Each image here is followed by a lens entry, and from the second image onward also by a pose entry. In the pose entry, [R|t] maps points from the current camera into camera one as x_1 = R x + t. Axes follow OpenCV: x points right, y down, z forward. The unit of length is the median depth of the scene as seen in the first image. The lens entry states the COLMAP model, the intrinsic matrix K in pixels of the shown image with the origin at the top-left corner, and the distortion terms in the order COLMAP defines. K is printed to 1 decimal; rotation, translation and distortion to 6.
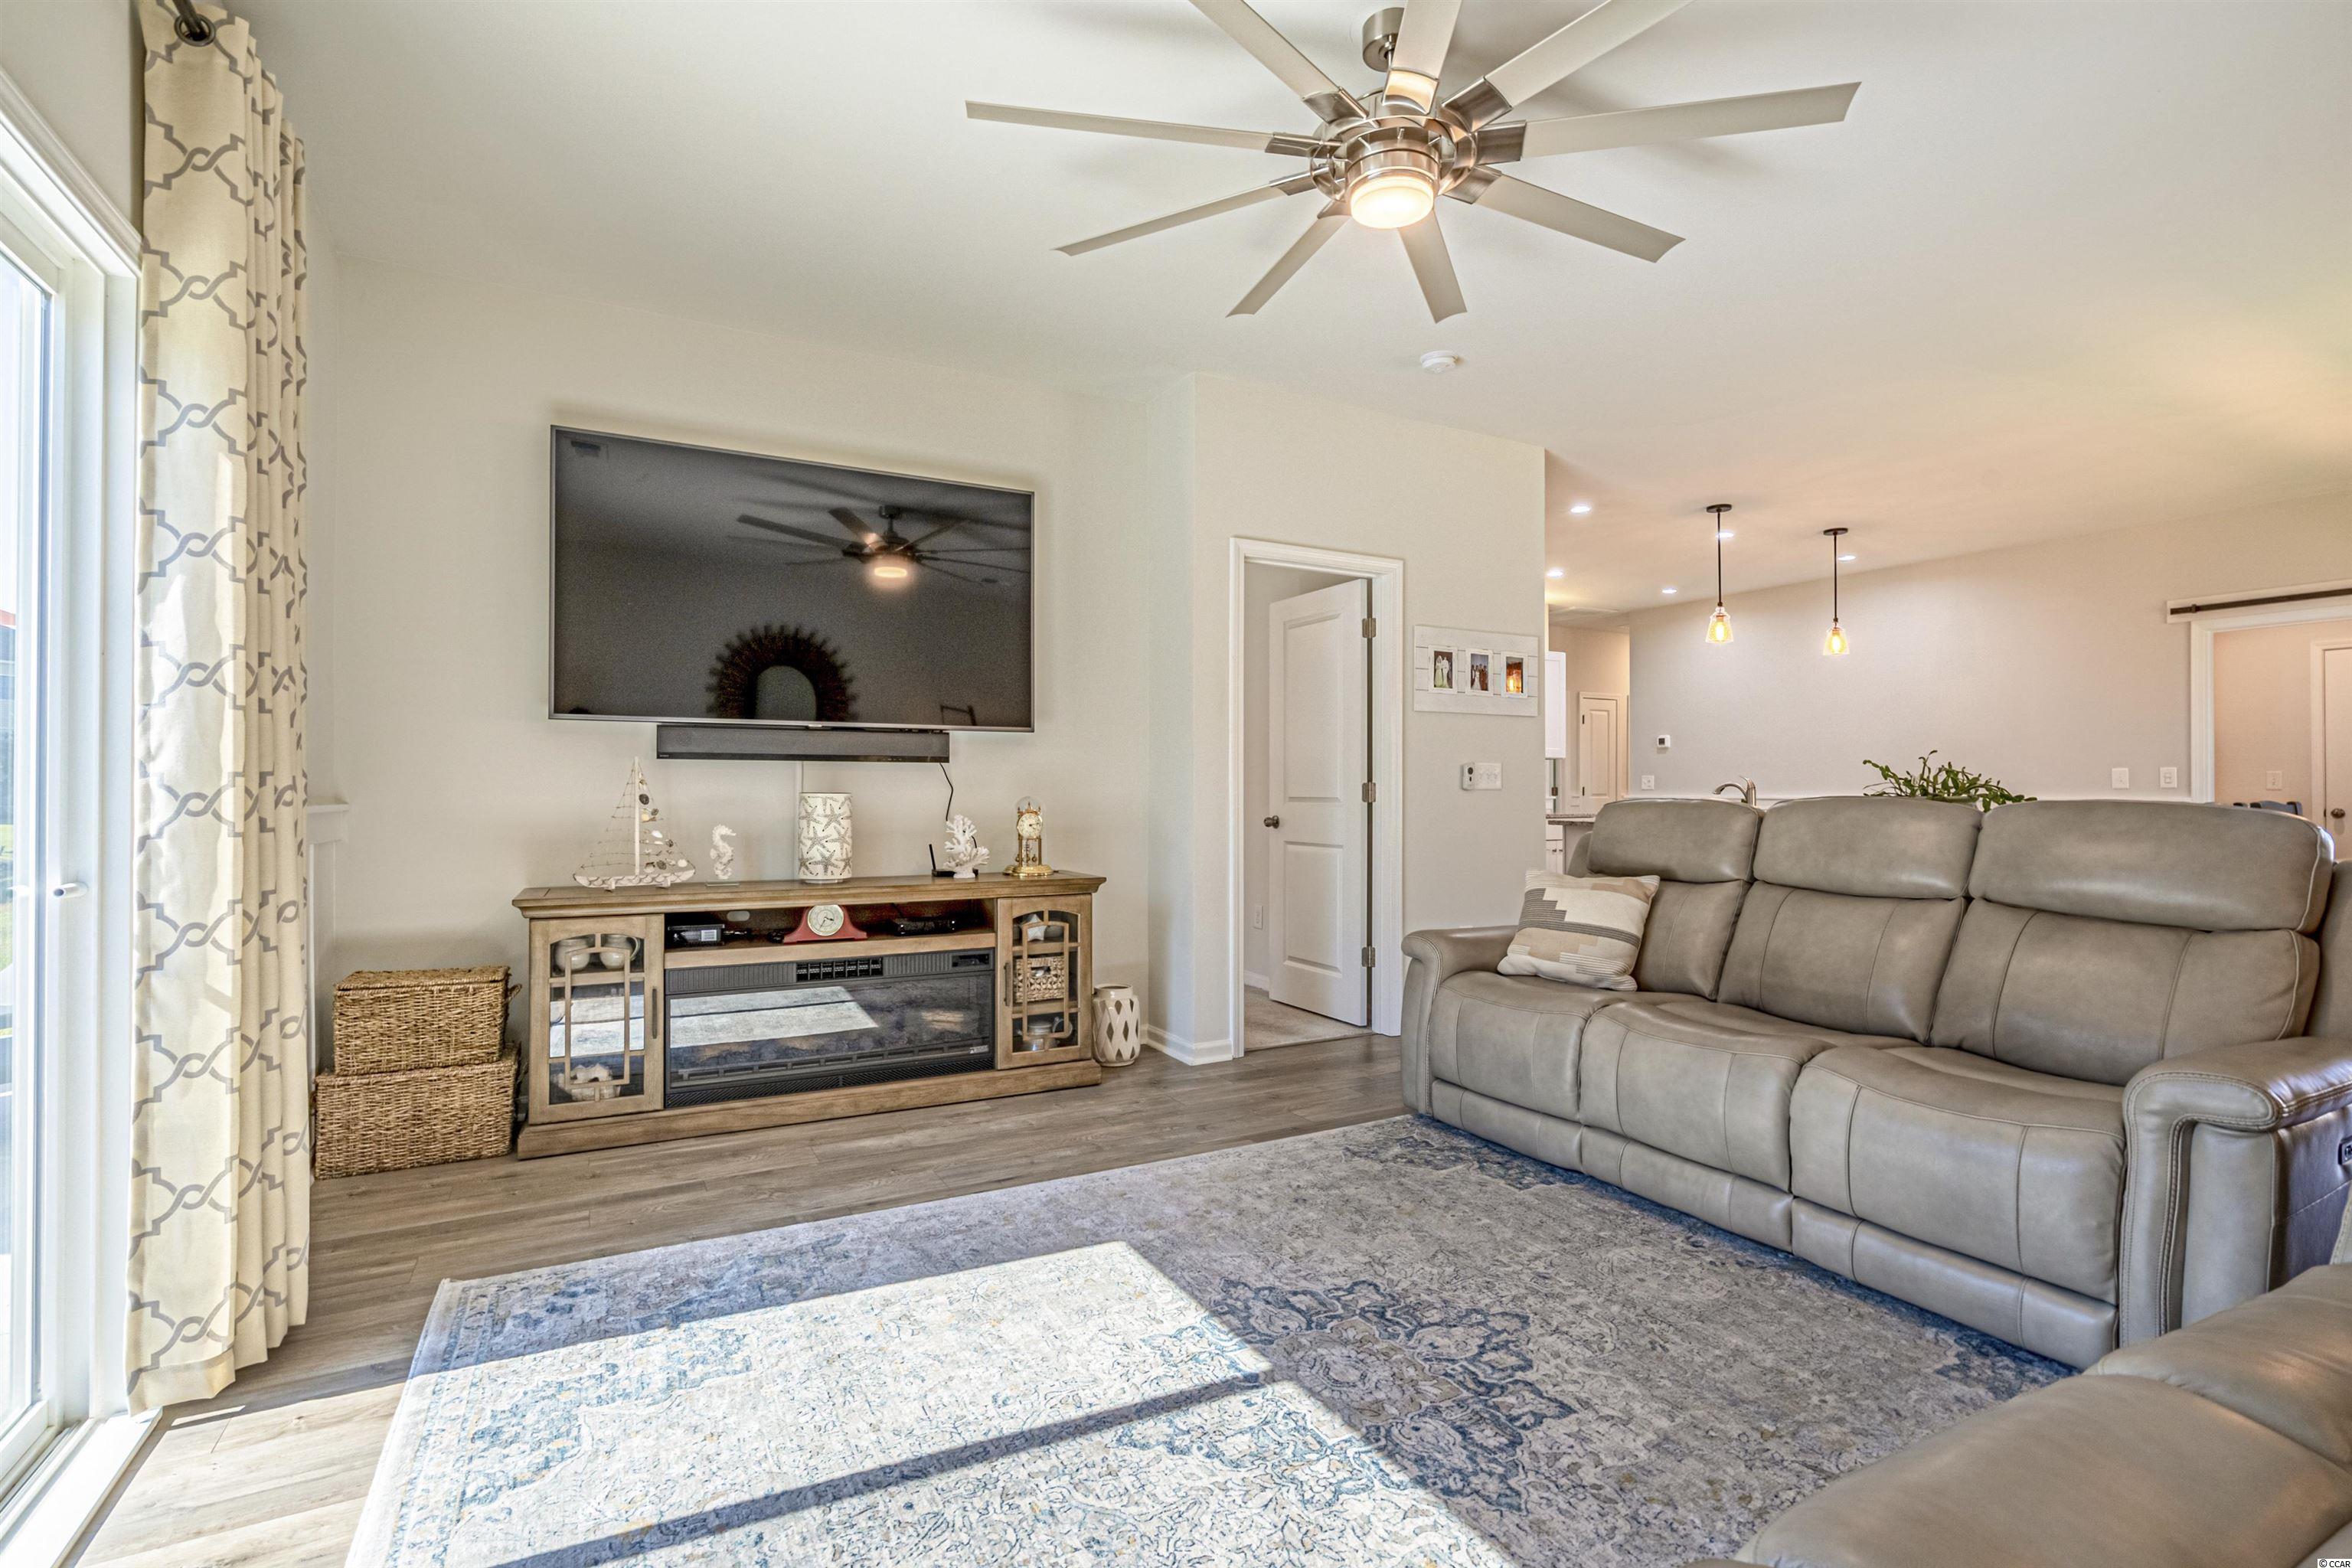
lens RADIAL K [[1093.5, 0, 1181.4], [0, 1093.5, 779.5], [0, 0, 1]] dist [-0.004154, -0.000423]
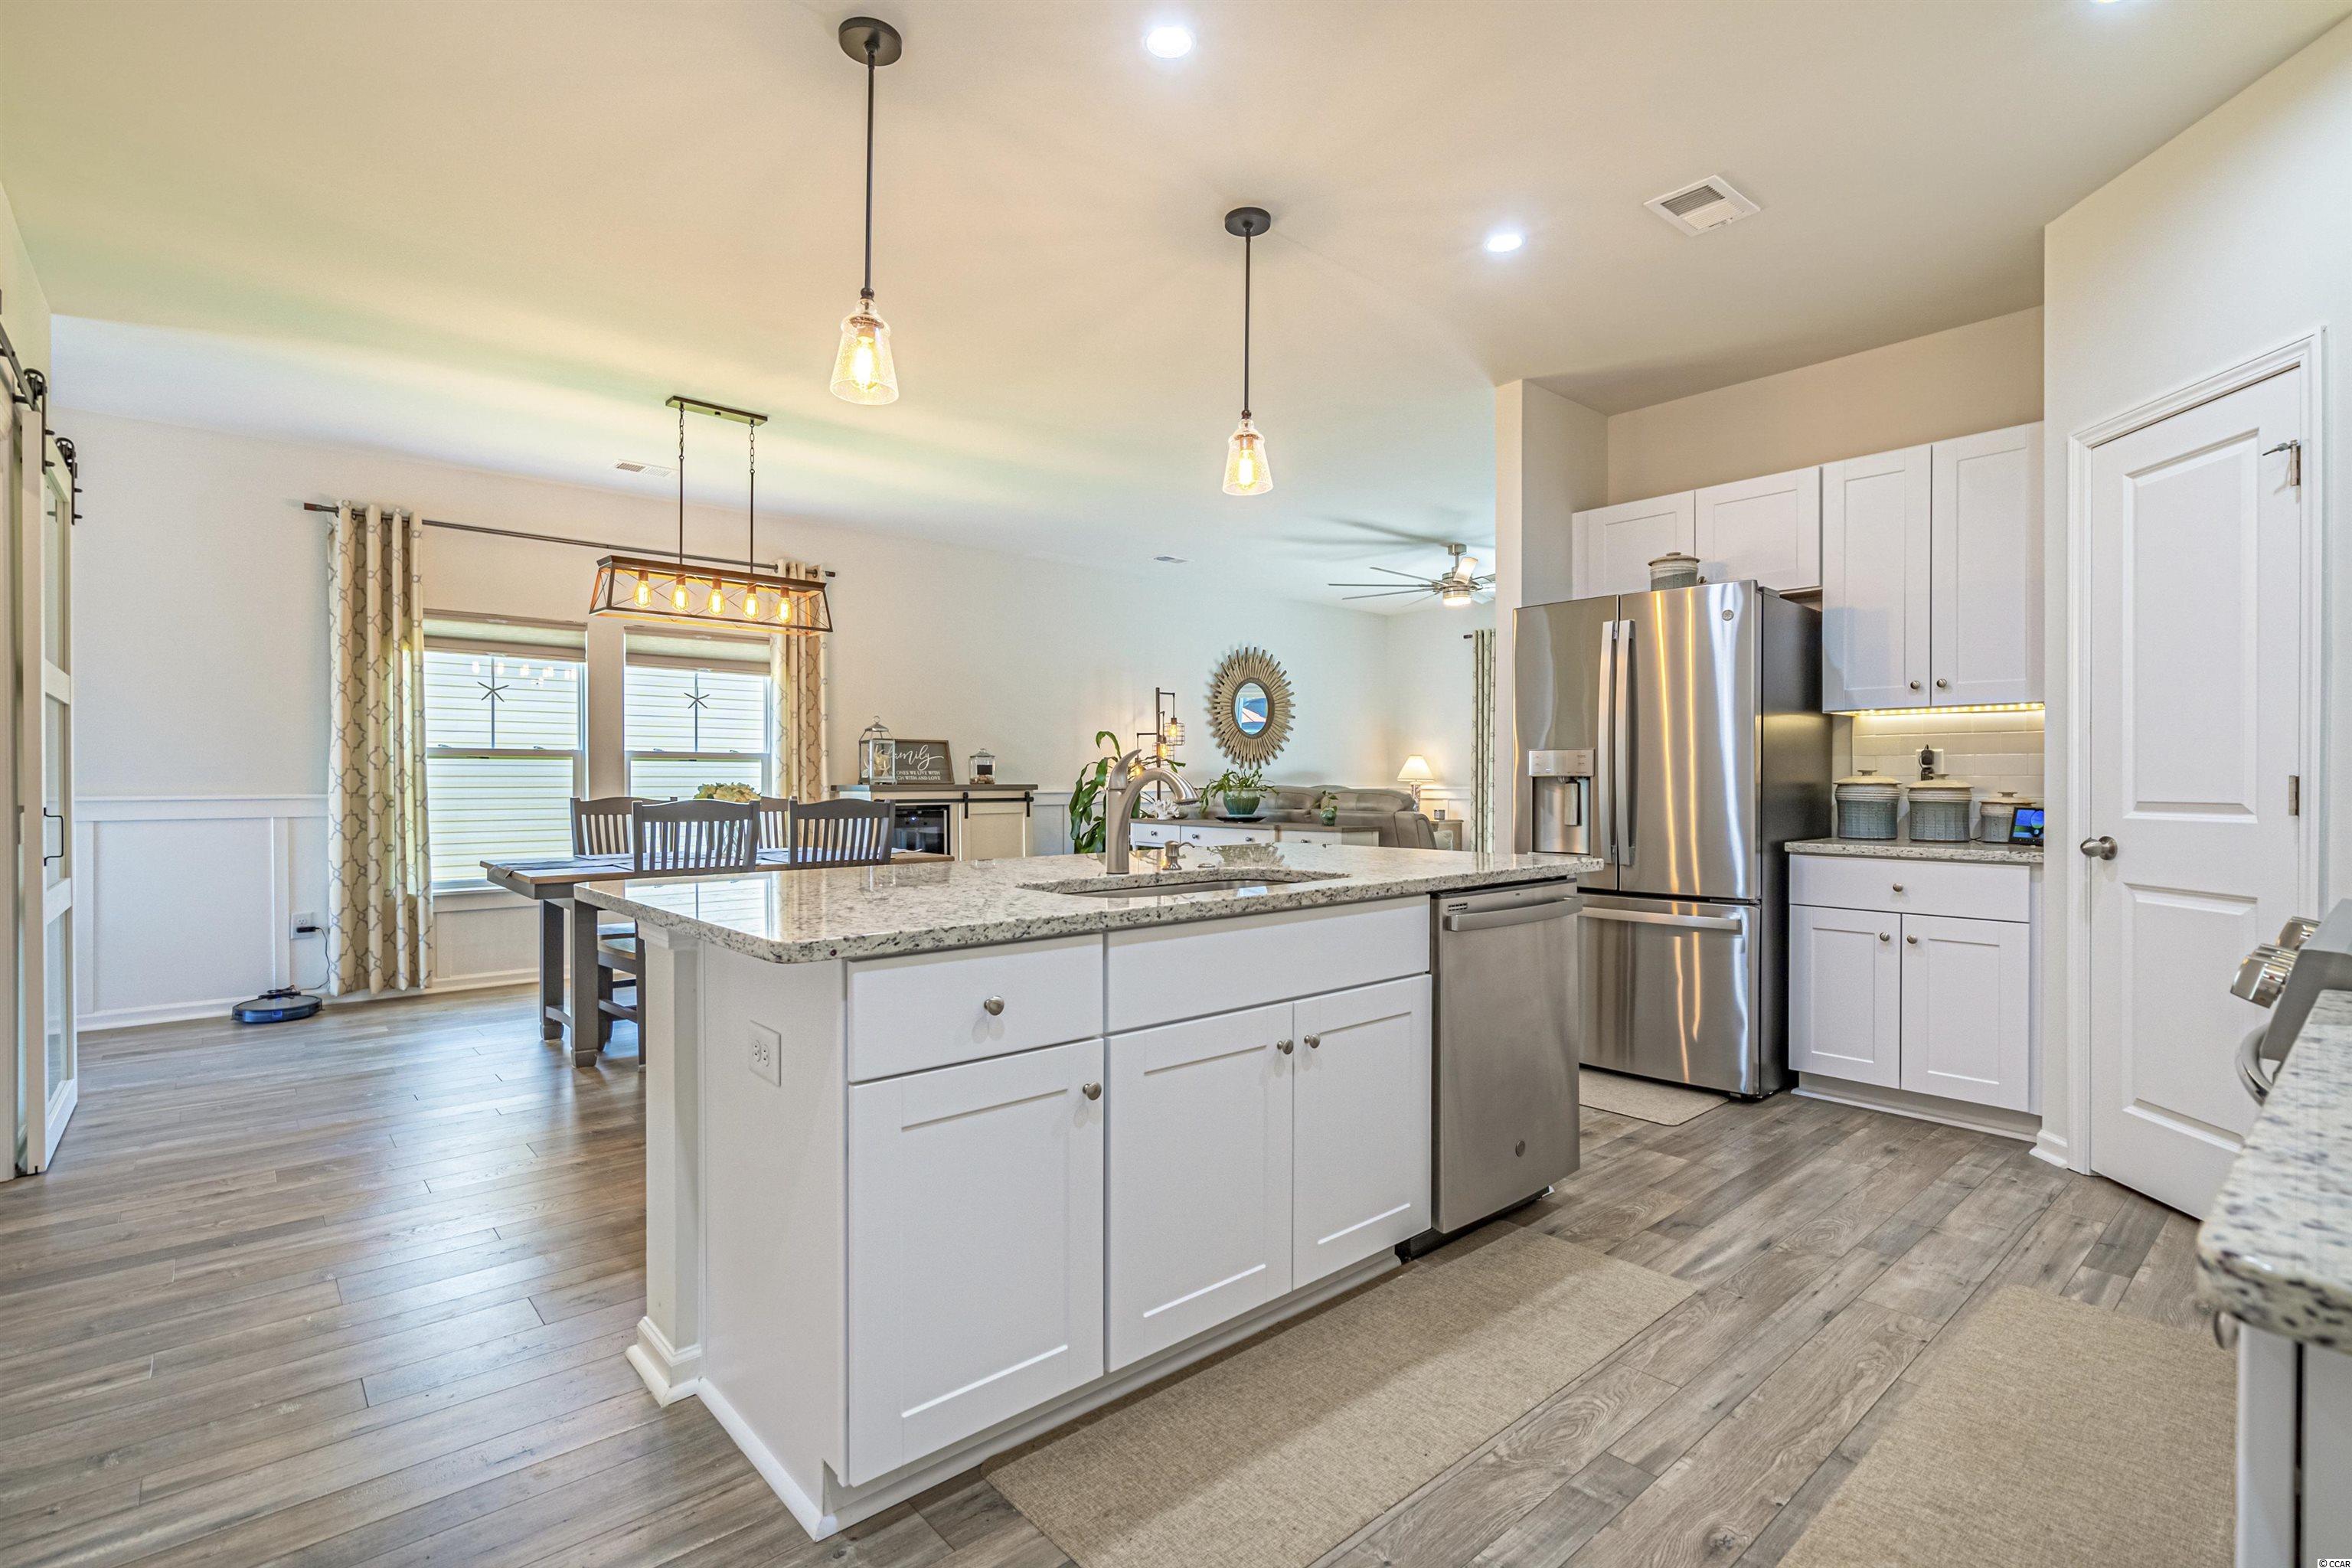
lens RADIAL K [[1097.7, 0, 1183.5], [0, 1097.7, 786.8], [0, 0, 1]] dist [-0.002961, 0.001238]
pose [[-0.975130, 0.001435, -0.221630, 1.398091], [0.002076, 0.999994, -0.002660, 0.022576], [0.221625, -0.003054, -0.975127, 3.273921]]
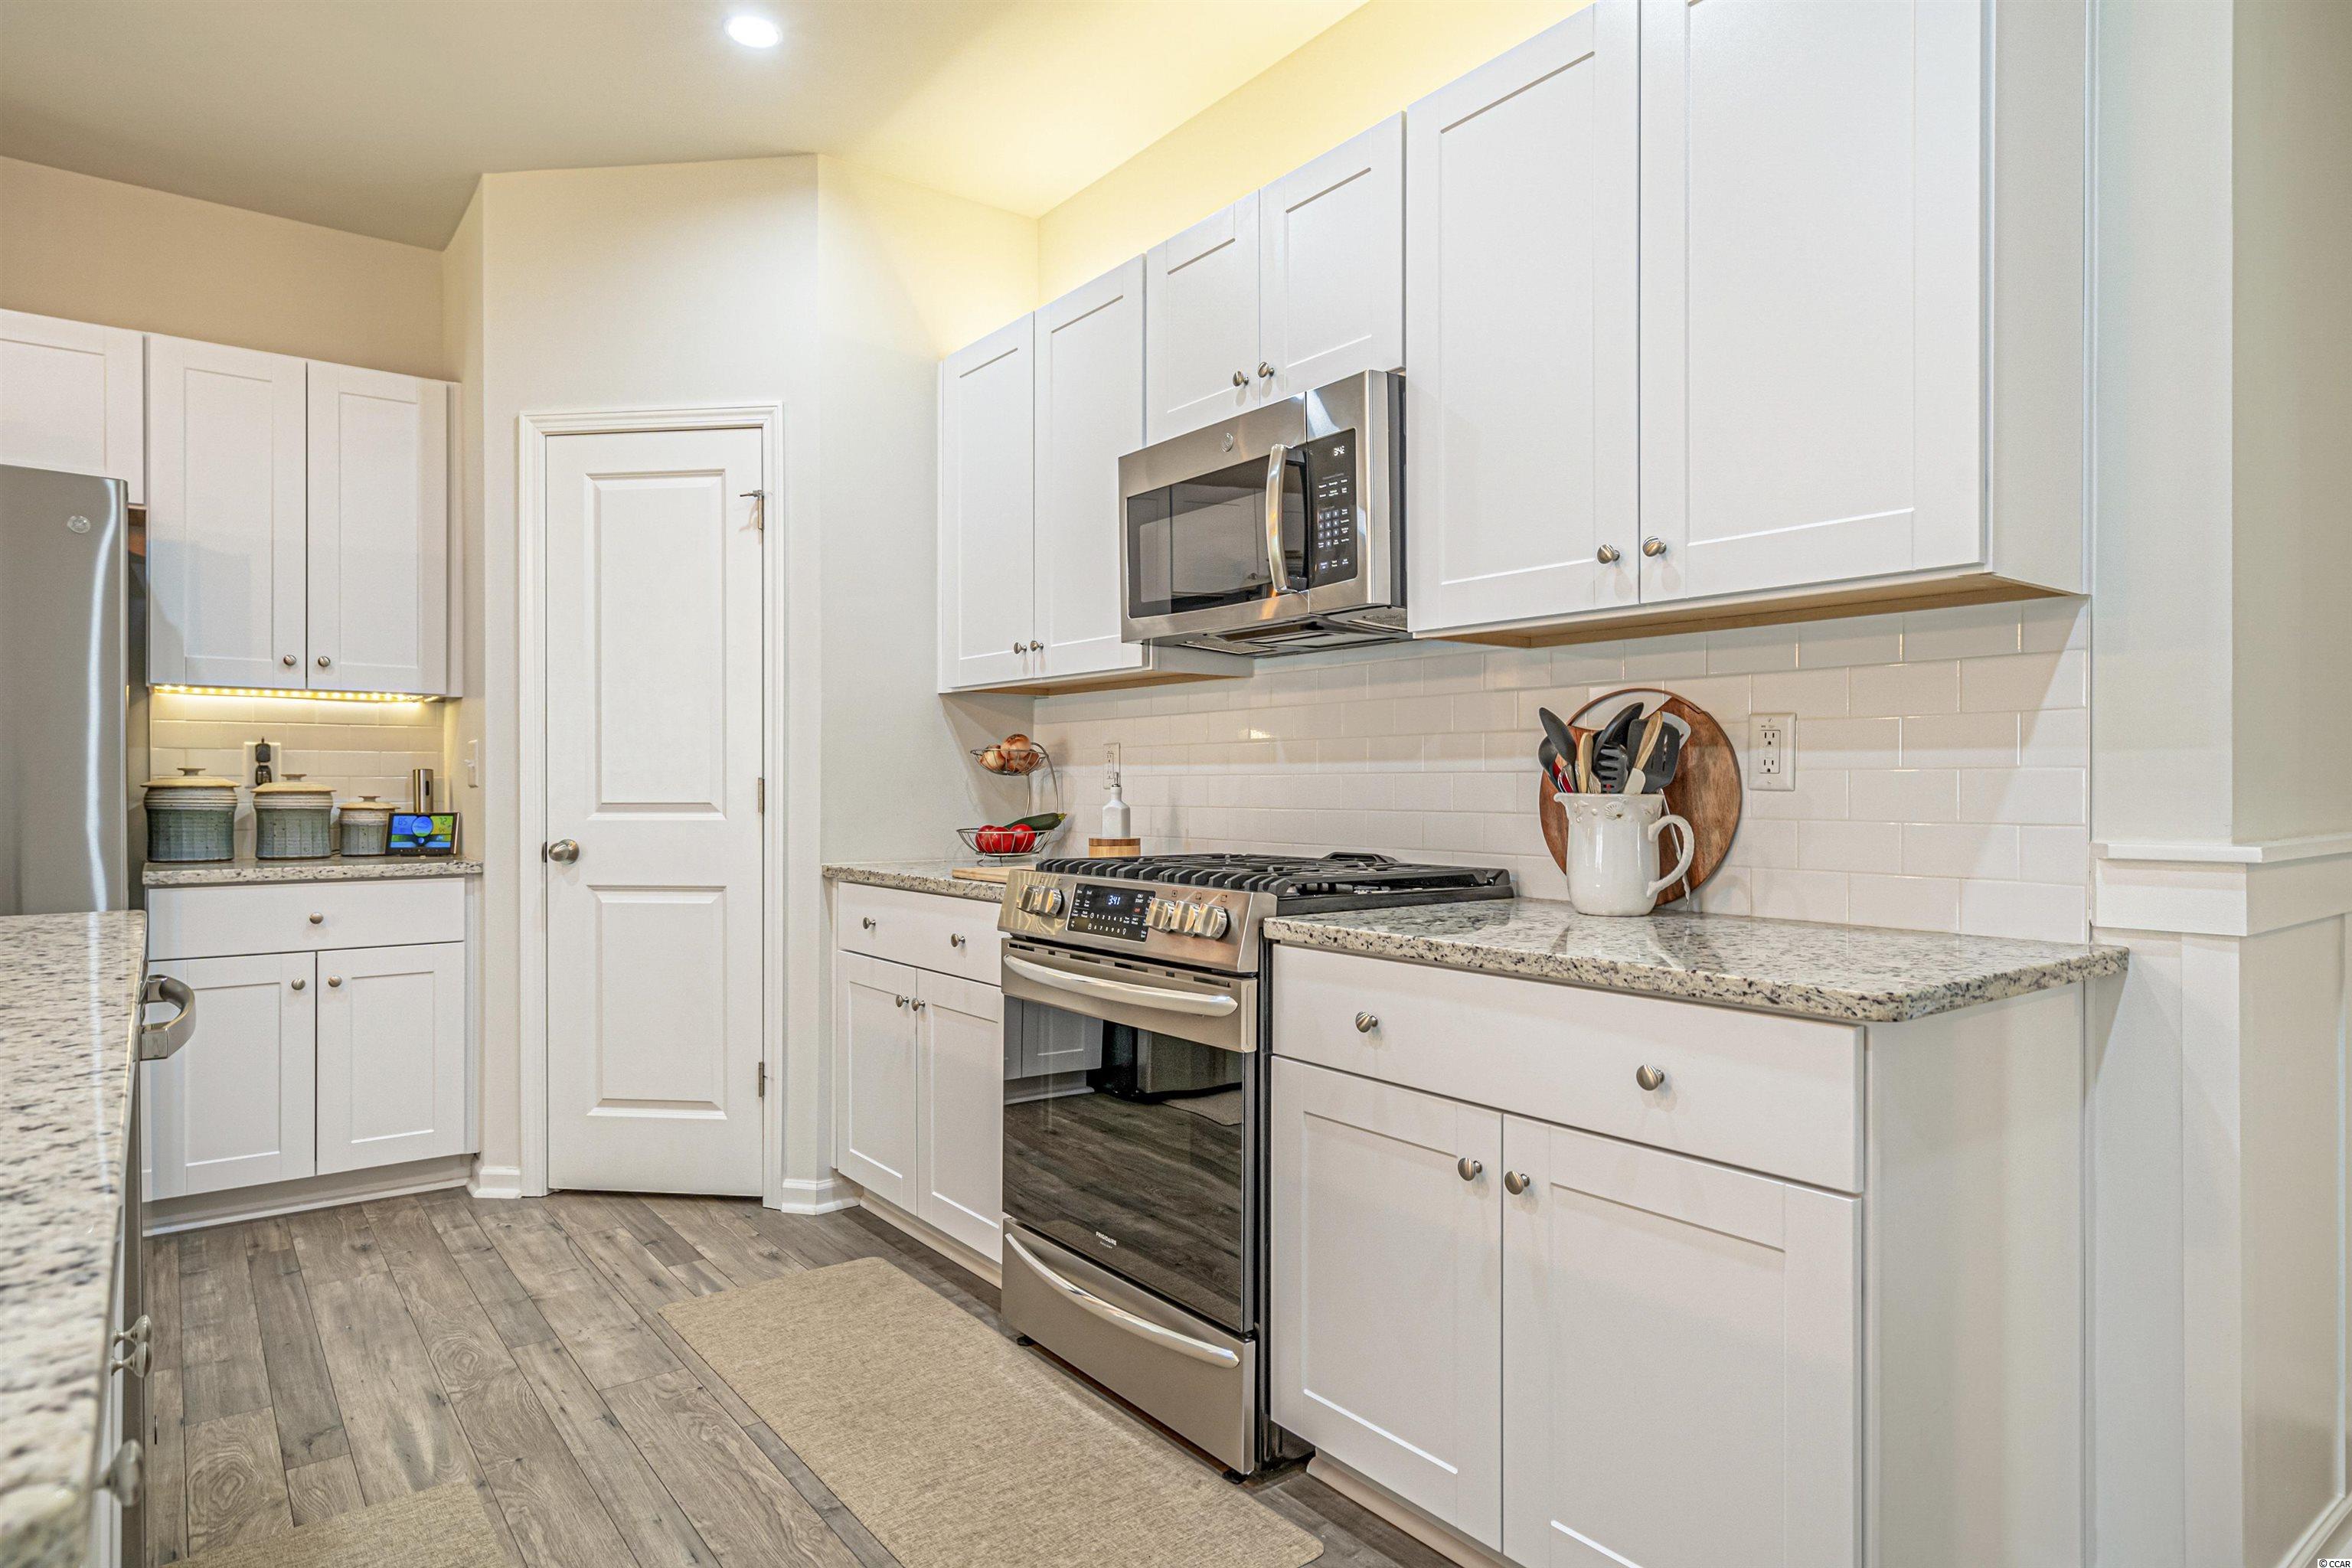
lens RADIAL K [[1328.6, 0, 1182.6], [0, 1328.6, 786.8], [0, 0, 1]] dist [0.001630, 0.003154]
pose [[0.153065, 0.000852, -0.988216, 1.614157], [0.008560, 0.999961, 0.002188, 0.022184], [0.988179, -0.008794, 0.153052, 2.829195]]
